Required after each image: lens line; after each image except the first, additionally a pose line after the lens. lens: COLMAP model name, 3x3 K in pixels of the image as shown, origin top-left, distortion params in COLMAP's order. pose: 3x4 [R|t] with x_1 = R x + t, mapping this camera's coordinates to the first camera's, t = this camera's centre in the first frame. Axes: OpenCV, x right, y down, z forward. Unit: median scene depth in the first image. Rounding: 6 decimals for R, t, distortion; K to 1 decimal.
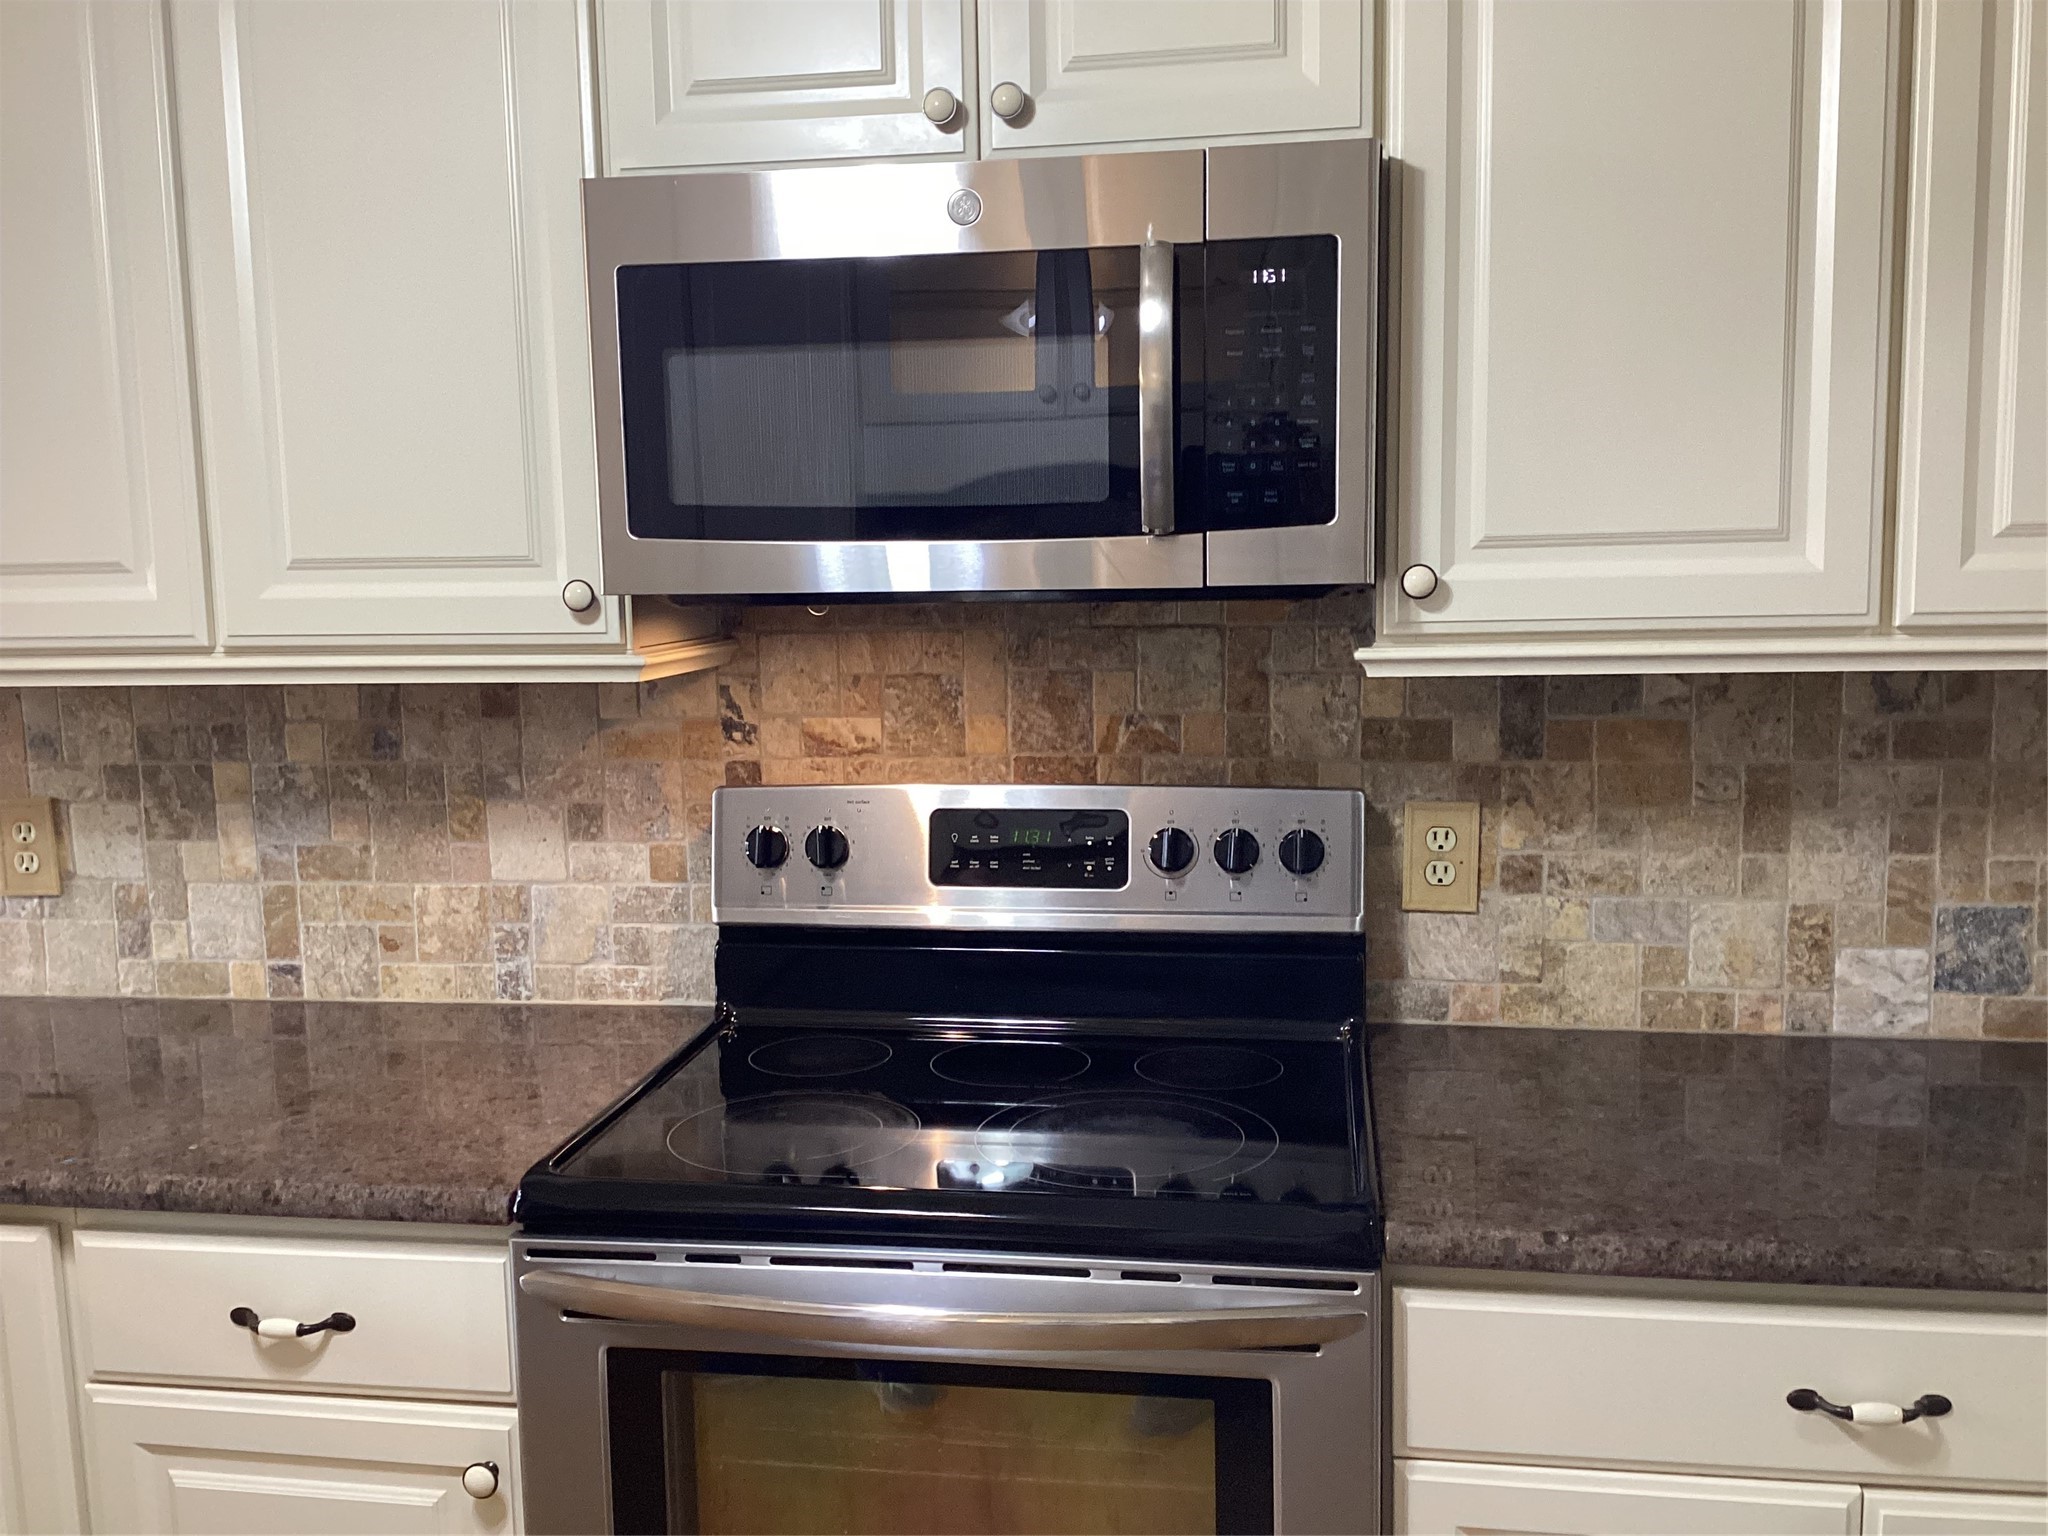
lens RADIAL K [[1856.3, 0, 1018.3], [0, 1856.3, 766.9], [0, 0, 1]] dist [0.032950, 0.000000]
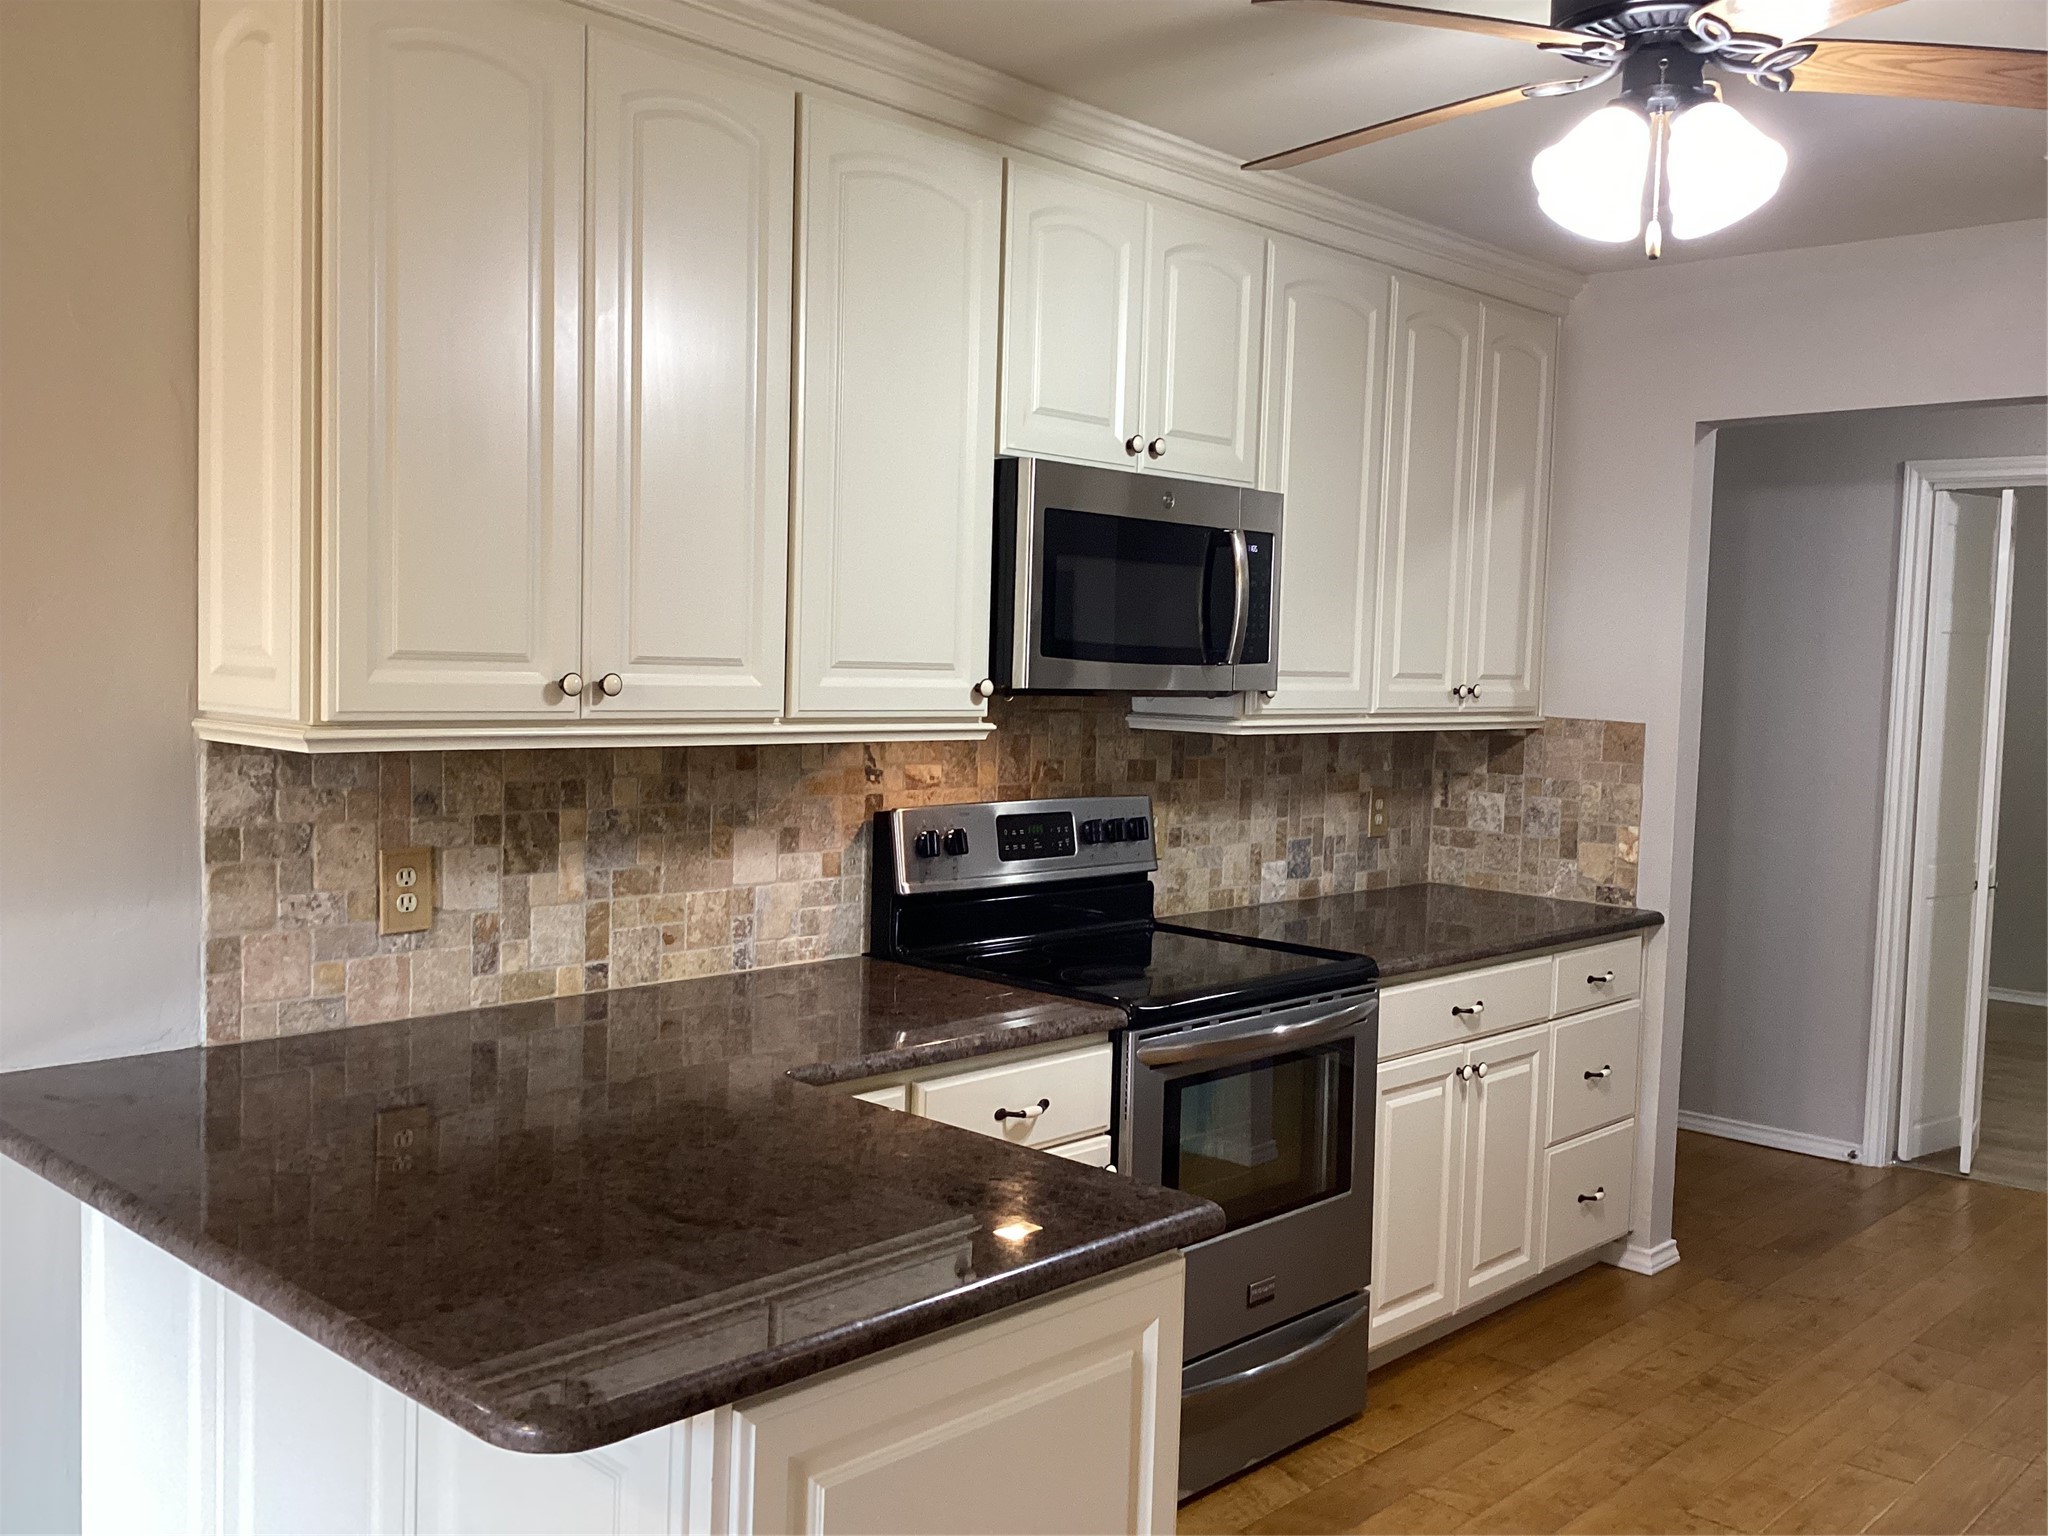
lens RADIAL K [[1856.3, 0, 1023.6], [0, 1856.3, 766.3], [0, 0, 1]] dist [0.032950, 0.000000]
pose [[0.556299, -0.014889, 0.830849, -1.342771], [0.059075, 0.998018, -0.021669, 0.014348], [-0.828880, 0.061137, 0.556076, 0.028499]]
